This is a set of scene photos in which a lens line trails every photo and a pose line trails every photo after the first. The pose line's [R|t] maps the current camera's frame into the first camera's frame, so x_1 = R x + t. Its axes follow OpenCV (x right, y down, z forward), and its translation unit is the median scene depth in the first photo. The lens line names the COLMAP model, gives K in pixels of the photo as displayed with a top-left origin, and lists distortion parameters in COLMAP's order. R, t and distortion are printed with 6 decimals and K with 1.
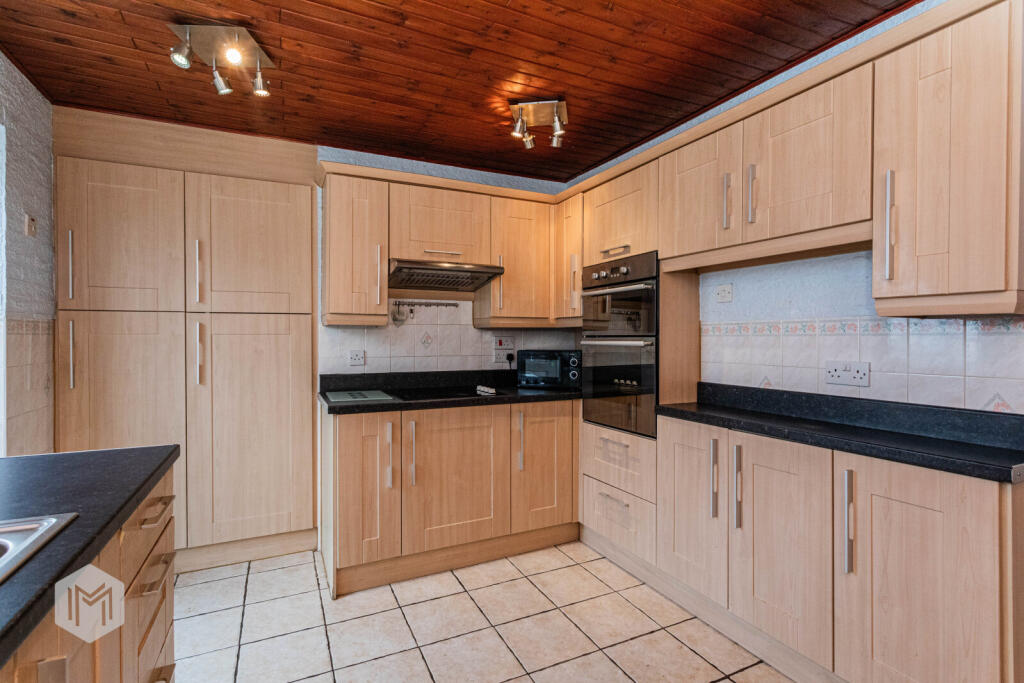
lens RADIAL K [[485.0, 0, 508.3], [0, 485.0, 339.8], [0, 0, 1]] dist [0.000675, 0.000988]
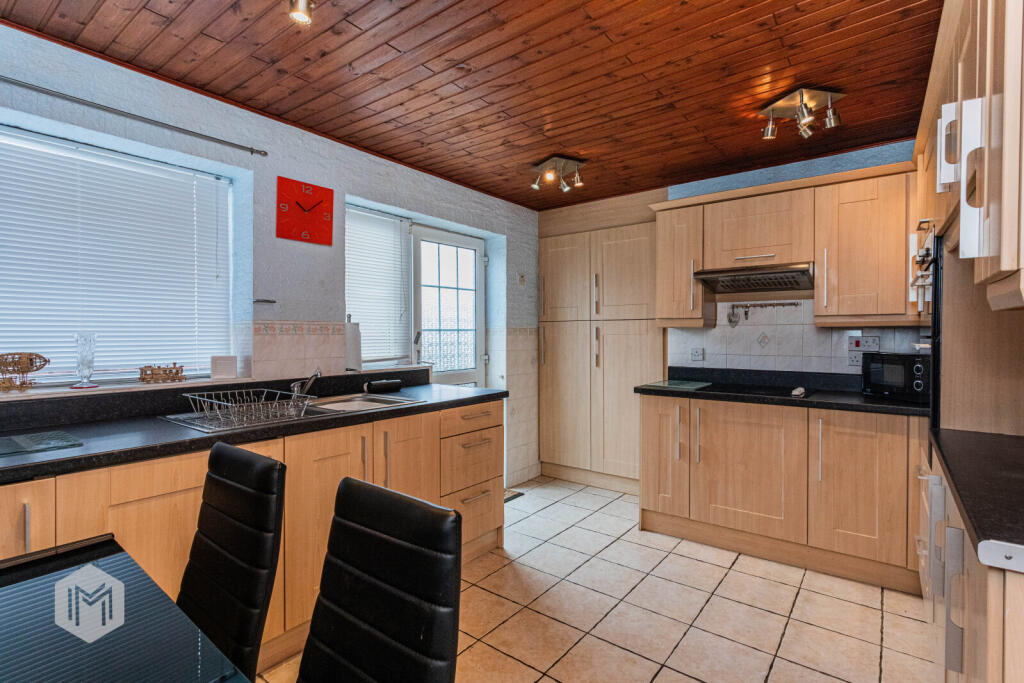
lens RADIAL K [[485.0, 0, 511.9], [0, 485.0, 339.1], [0, 0, 1]] dist [0.000675, 0.000988]
pose [[0.453567, 0.007814, -0.891188, 0.605701], [-0.006376, 0.999964, 0.005523, -0.003818], [0.891200, 0.003177, 0.453600, 0.056353]]
